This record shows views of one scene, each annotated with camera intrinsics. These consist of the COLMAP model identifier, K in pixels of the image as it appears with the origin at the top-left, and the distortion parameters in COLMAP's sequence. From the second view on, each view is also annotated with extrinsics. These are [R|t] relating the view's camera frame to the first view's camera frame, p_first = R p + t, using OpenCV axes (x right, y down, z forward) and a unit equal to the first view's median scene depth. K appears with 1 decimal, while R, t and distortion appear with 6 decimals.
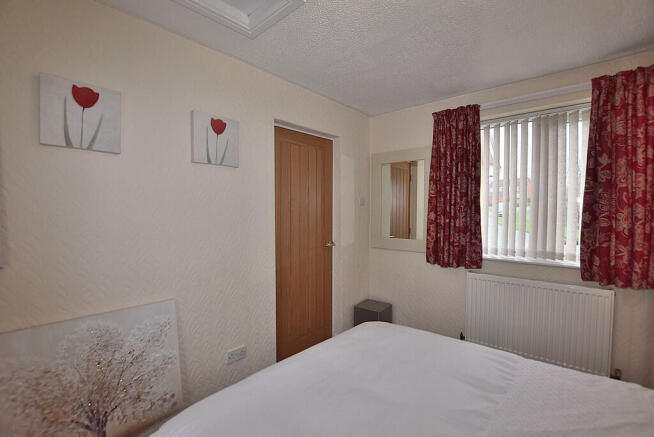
lens RADIAL K [[291.5, 0, 327.0], [0, 291.5, 218.5], [0, 0, 1]] dist [-0.037928, 0.000020]
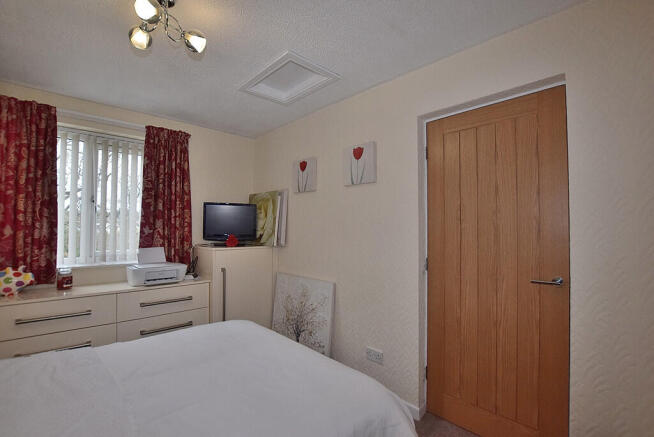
lens RADIAL K [[298.0, 0, 327.0], [0, 298.0, 218.5], [0, 0, 1]] dist [-0.023361, 0.000090]
pose [[-0.079167, -0.017513, -0.996708, 1.055559], [-0.018819, 0.999694, -0.016070, -0.024744], [0.996684, 0.017485, -0.079472, 1.164329]]
